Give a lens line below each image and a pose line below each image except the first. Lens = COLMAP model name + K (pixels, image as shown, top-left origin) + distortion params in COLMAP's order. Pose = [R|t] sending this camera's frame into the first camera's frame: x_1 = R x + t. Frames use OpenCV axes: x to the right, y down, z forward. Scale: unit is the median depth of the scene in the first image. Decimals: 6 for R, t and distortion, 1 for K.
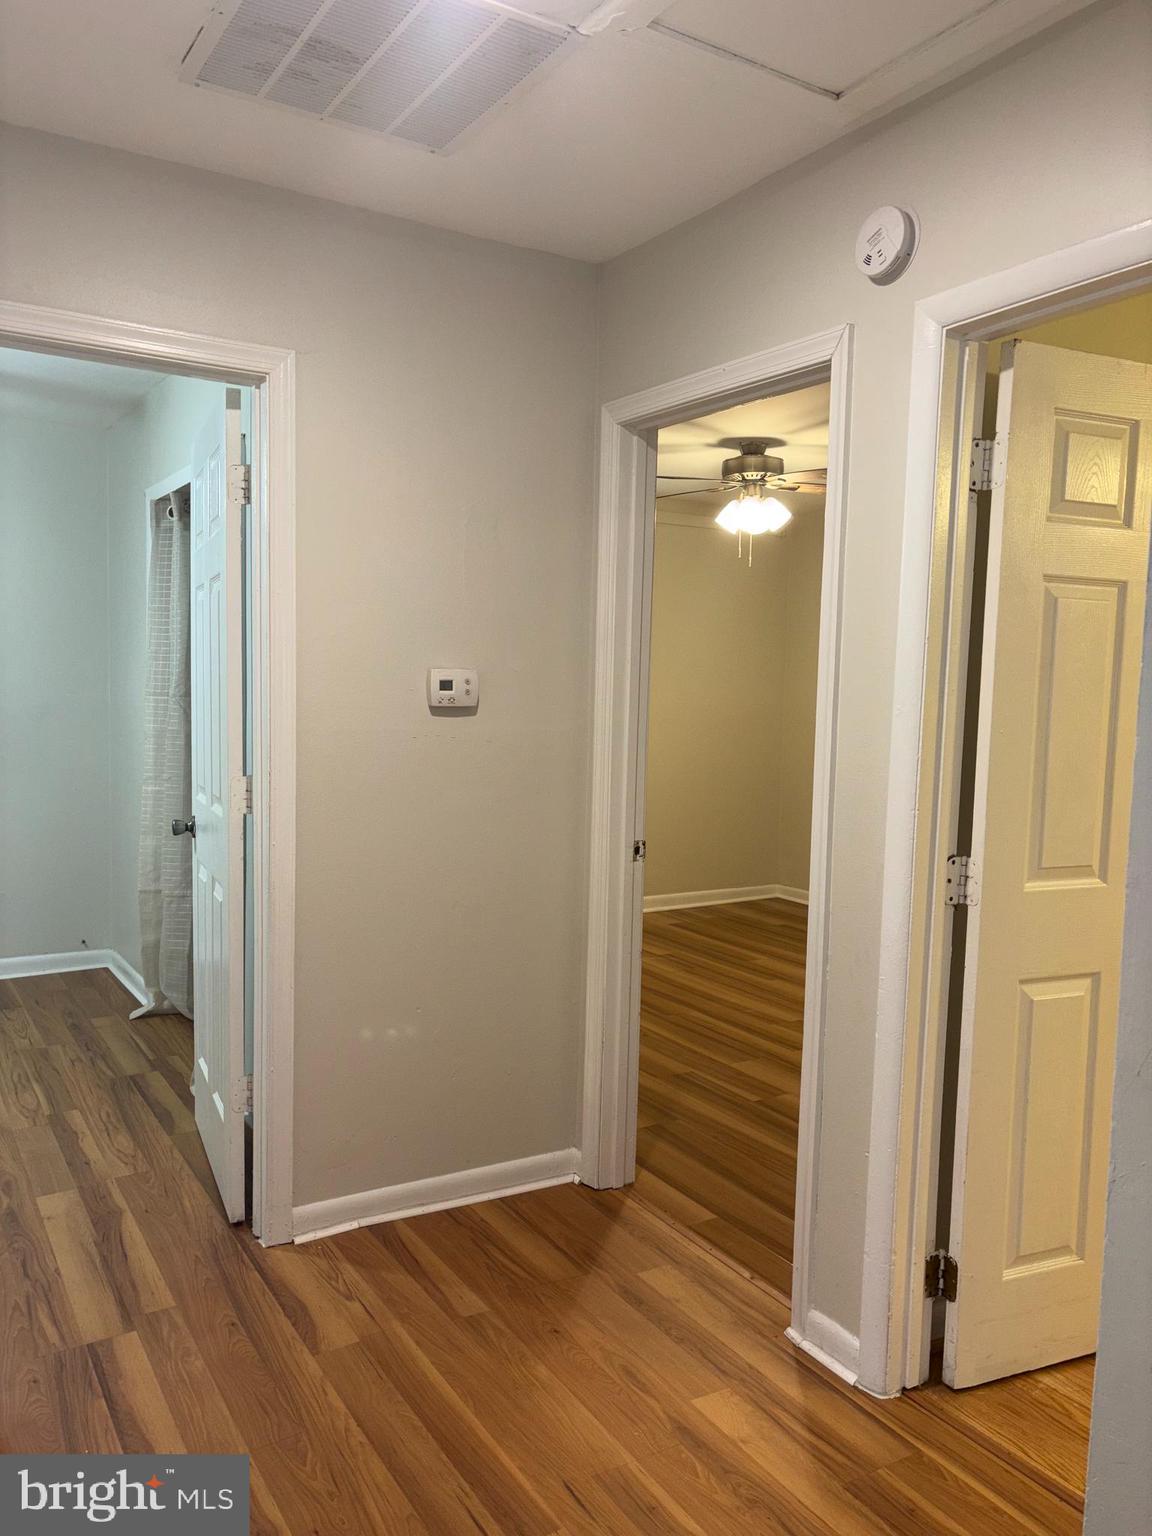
lens RADIAL K [[1168.4, 0, 573.0], [0, 1168.4, 776.9], [0, 0, 1]] dist [0.068331, -0.064138]
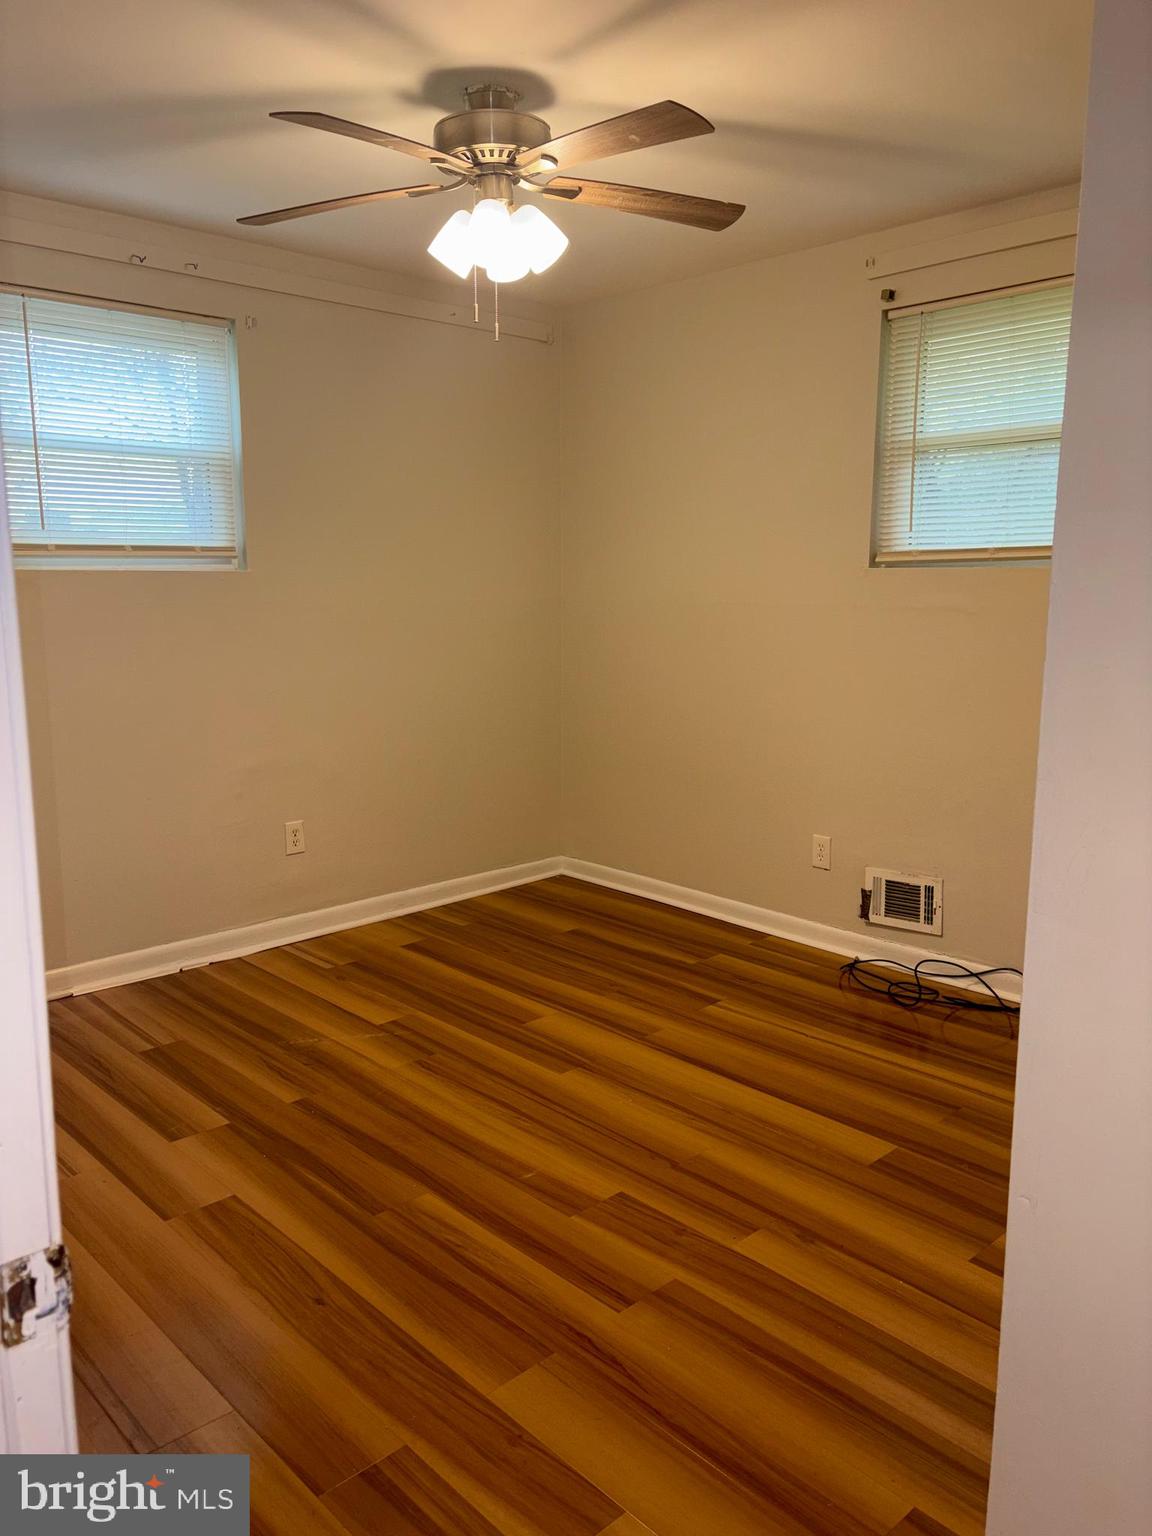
lens RADIAL K [[1168.4, 0, 573.0], [0, 1168.4, 776.9], [0, 0, 1]] dist [0.068331, -0.064138]
pose [[0.980320, -0.053873, 0.189922, 0.074088], [0.036247, 0.994809, 0.095089, -0.034391], [-0.194059, -0.086334, 0.977184, 0.462920]]
